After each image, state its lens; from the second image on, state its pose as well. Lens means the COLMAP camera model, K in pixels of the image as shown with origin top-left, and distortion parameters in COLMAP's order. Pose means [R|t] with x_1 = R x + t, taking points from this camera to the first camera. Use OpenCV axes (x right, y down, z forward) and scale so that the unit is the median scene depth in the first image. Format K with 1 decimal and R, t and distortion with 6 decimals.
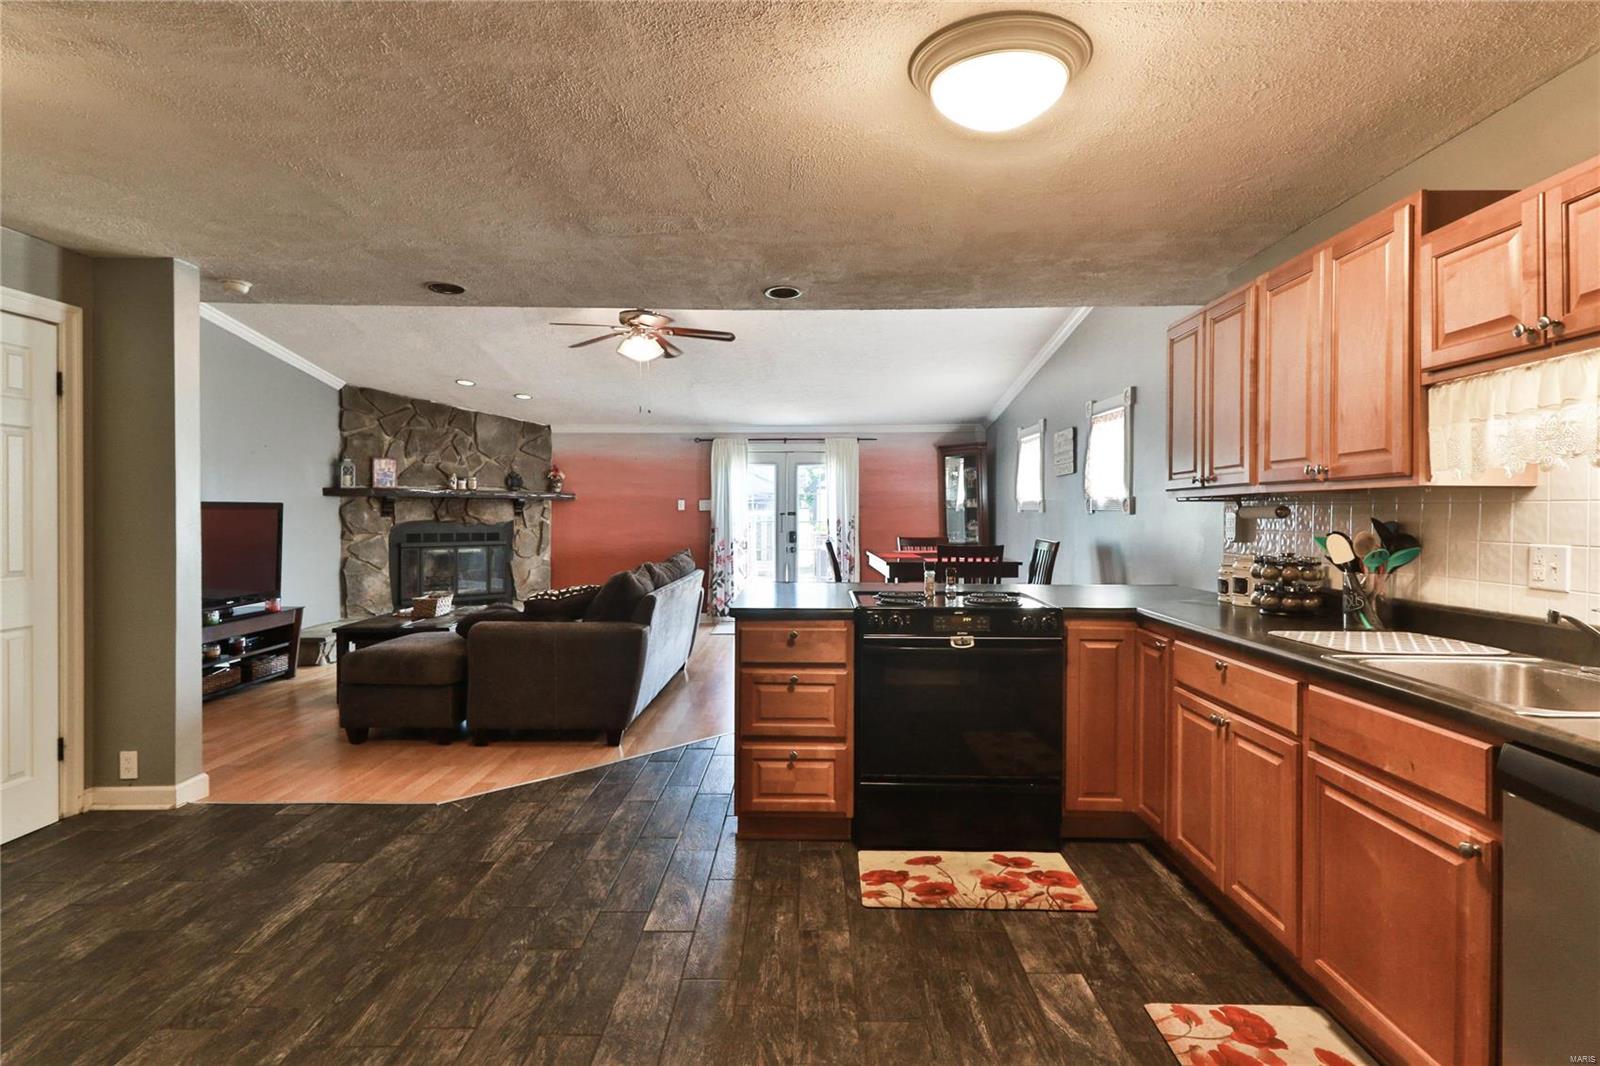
lens RADIAL K [[867.8, 0, 834.1], [0, 867.8, 518.1], [0, 0, 1]] dist [0.023043, 0.000287]
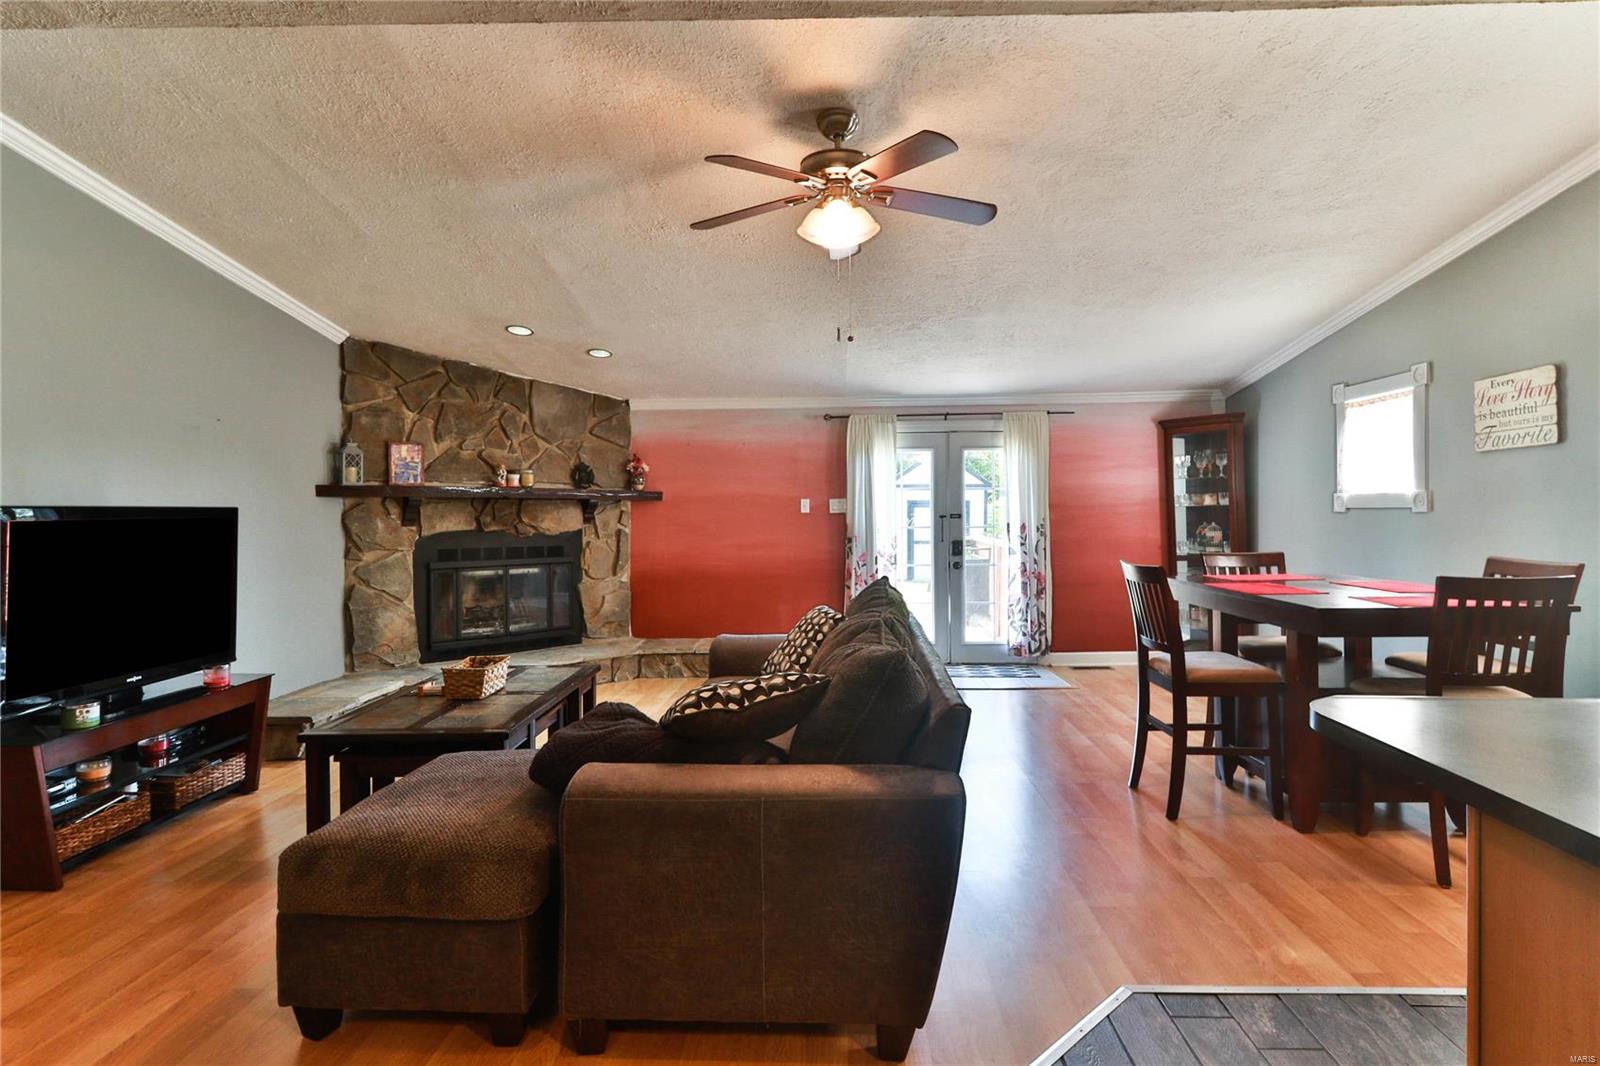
lens RADIAL K [[823.2, 0, 823.5], [0, 823.2, 516.7], [0, 0, 1]] dist [0.021345, -0.009888]
pose [[0.999564, -0.009178, -0.028056, -0.198855], [0.009116, 0.999956, -0.002339, -0.005606], [0.028077, 0.002082, 0.999604, 0.425789]]
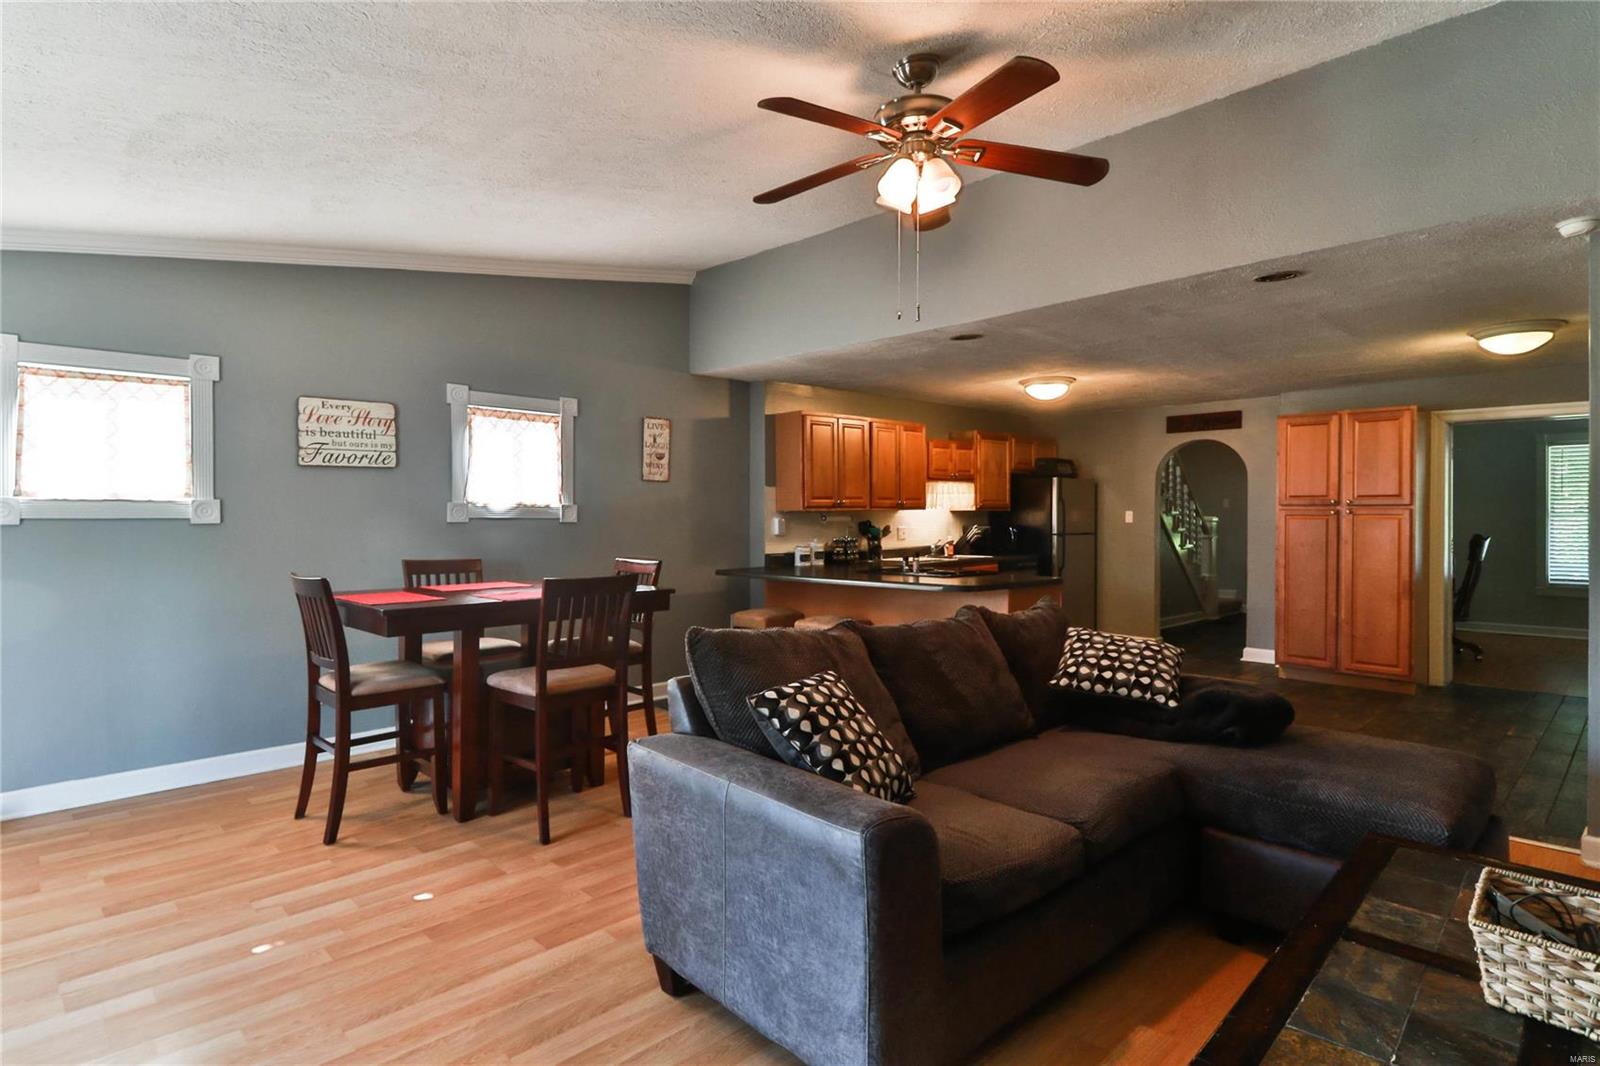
lens RADIAL K [[823.2, 0, 826.1], [0, 823.2, 520.5], [0, 0, 1]] dist [0.021345, -0.009888]
pose [[-0.701751, -0.005758, 0.712399, -0.479914], [0.005351, 0.999897, 0.013353, -0.015006], [-0.712402, 0.013183, -0.701648, 1.259012]]
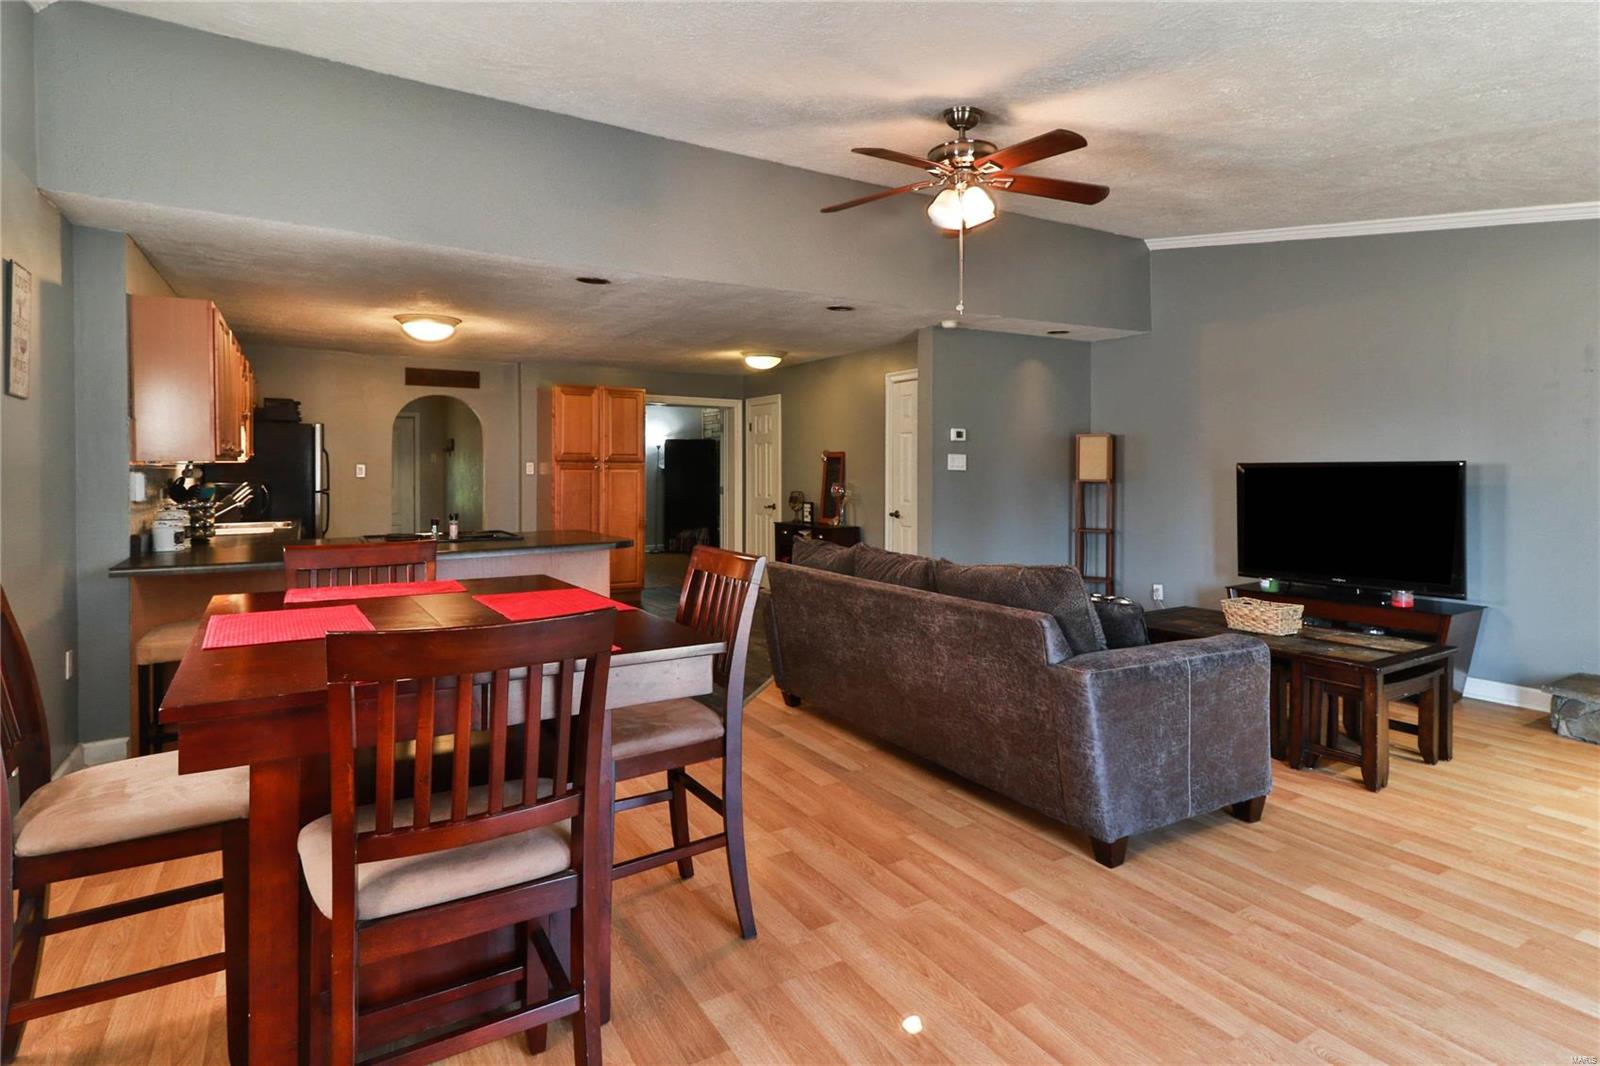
lens RADIAL K [[823.2, 0, 789.0], [0, 823.2, 468.2], [0, 0, 1]] dist [0.021345, -0.009888]
pose [[-0.870073, -0.000395, -0.492922, 0.169333], [-0.003350, 0.999981, 0.005113, -0.013271], [0.492911, 0.006100, -0.870058, 1.345177]]
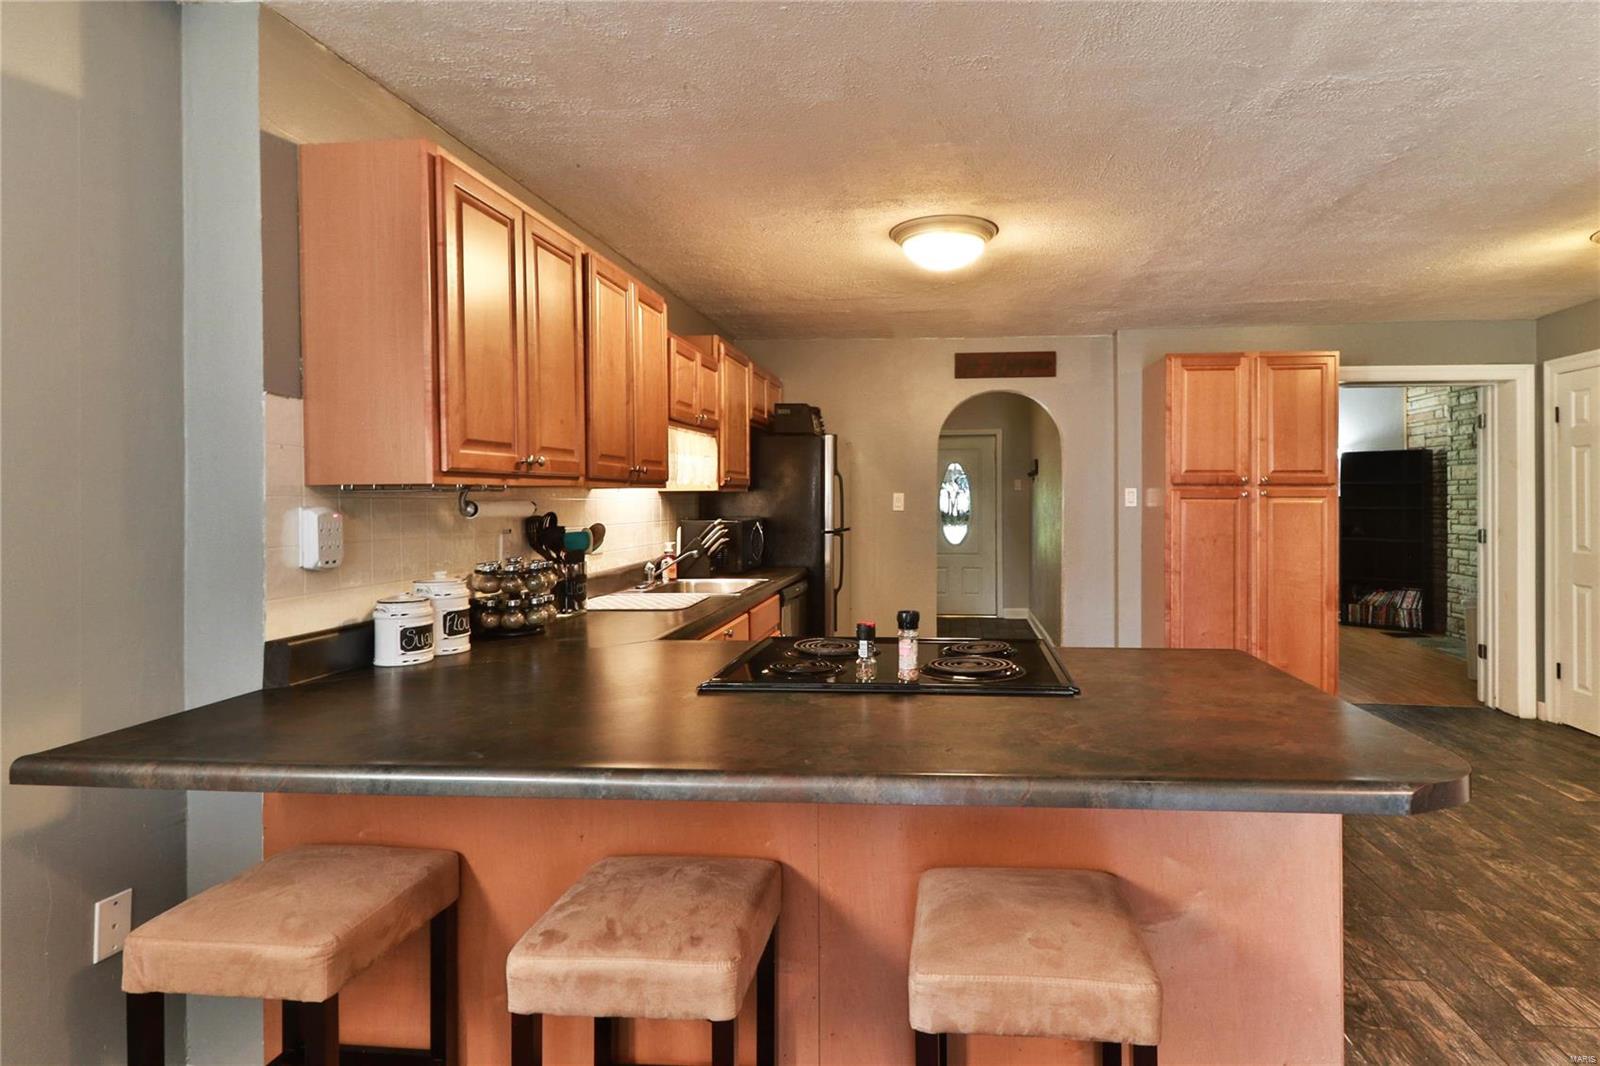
lens RADIAL K [[823.2, 0, 875.1], [0, 823.2, 514.1], [0, 0, 1]] dist [0.021345, -0.009888]
pose [[-0.994621, 0.001840, 0.103560, 0.052842], [0.004447, 0.999679, 0.024954, -0.009545], [-0.103481, 0.025281, -0.994310, 0.862186]]
